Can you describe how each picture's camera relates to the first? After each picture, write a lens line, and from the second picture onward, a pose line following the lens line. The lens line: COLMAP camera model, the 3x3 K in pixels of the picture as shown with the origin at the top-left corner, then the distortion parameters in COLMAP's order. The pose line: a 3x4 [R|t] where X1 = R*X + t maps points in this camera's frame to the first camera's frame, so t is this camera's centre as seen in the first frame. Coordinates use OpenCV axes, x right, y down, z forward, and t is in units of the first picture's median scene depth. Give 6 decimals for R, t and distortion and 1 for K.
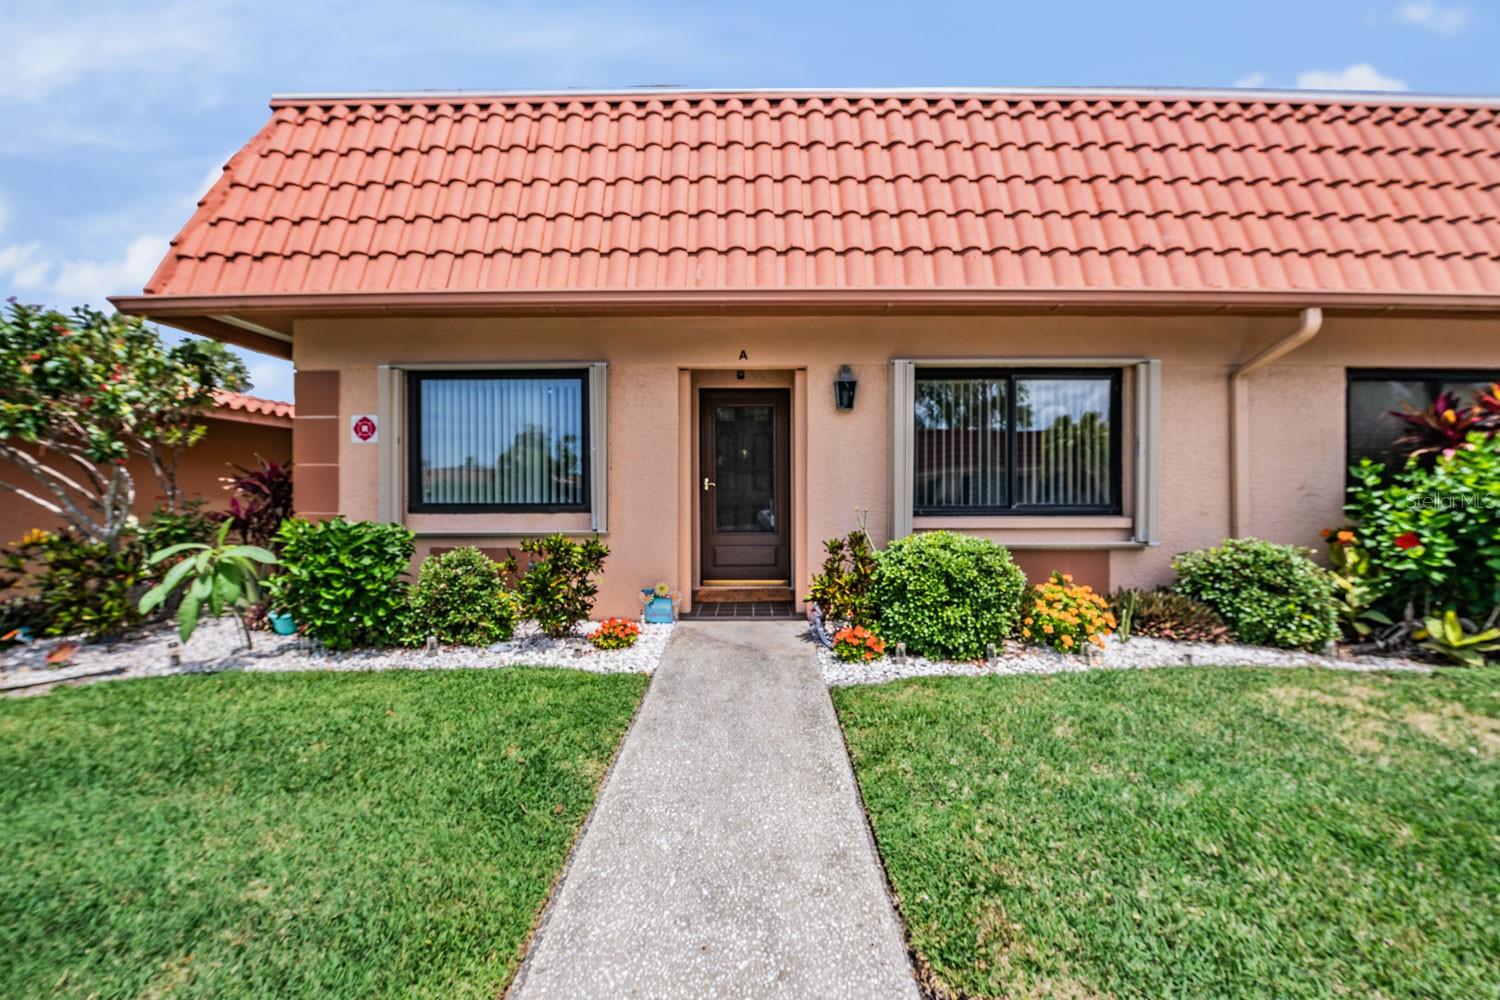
lens RADIAL K [[599.7, 0, 727.6], [0, 599.7, 487.0], [0, 0, 1]] dist [-0.008151, -0.006664]
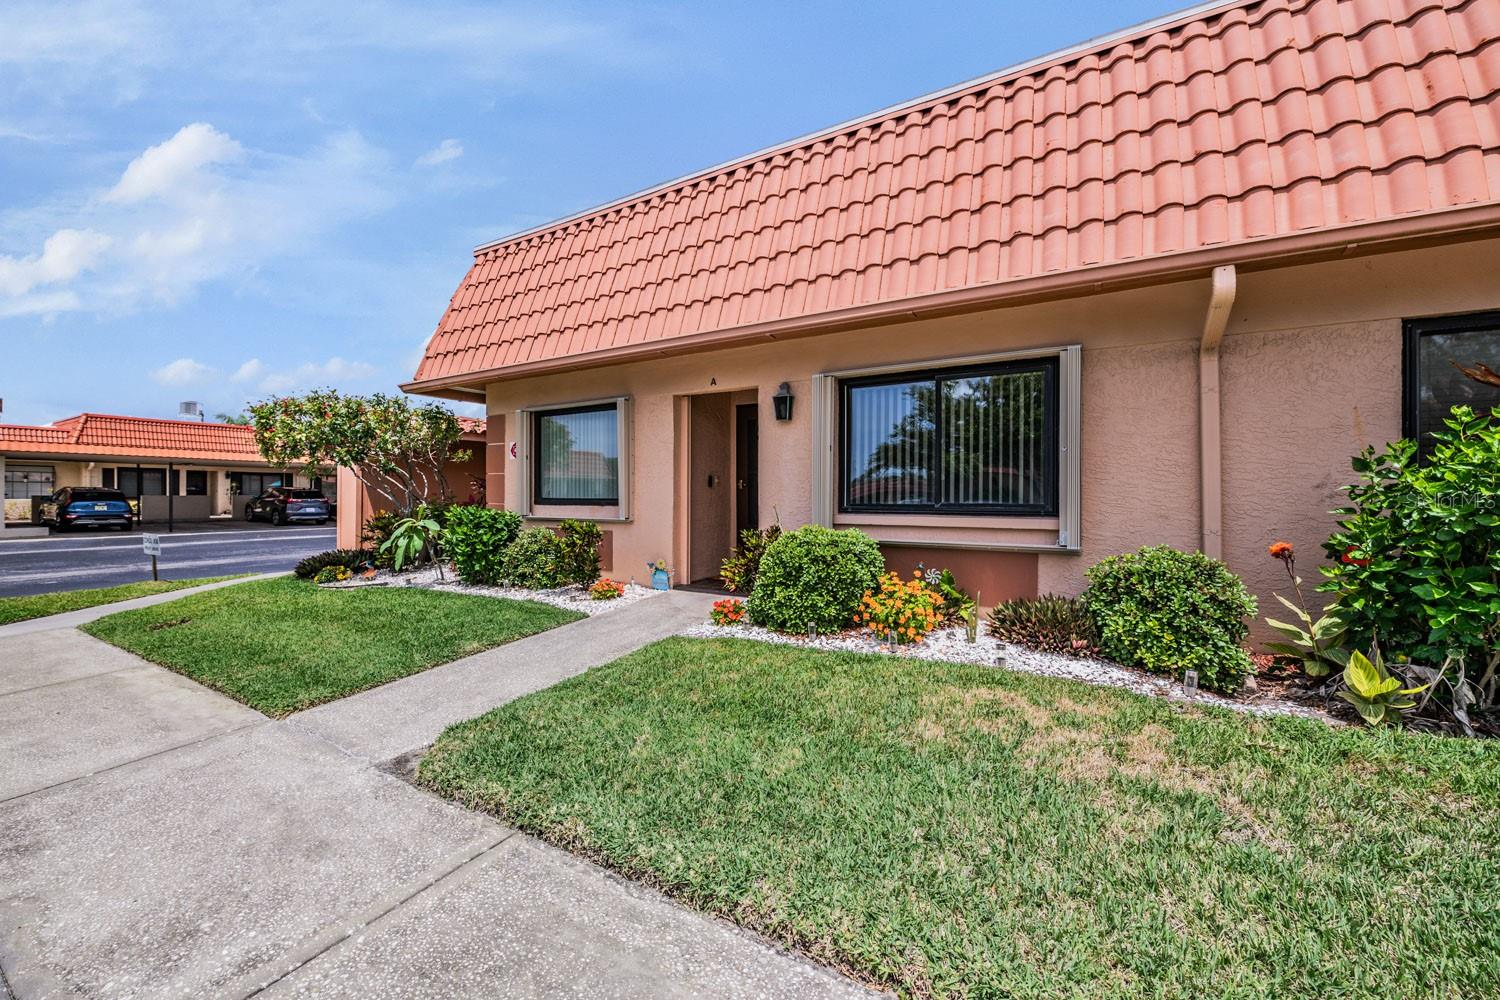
lens RADIAL K [[592.9, 0, 752.7], [0, 592.9, 491.9], [0, 0, 1]] dist [-0.009348, -0.000247]
pose [[0.862215, 0.002044, -0.506539, 0.729777], [-0.001622, 0.999998, 0.001273, 0.008705], [0.506540, -0.000276, 0.862216, -0.029807]]
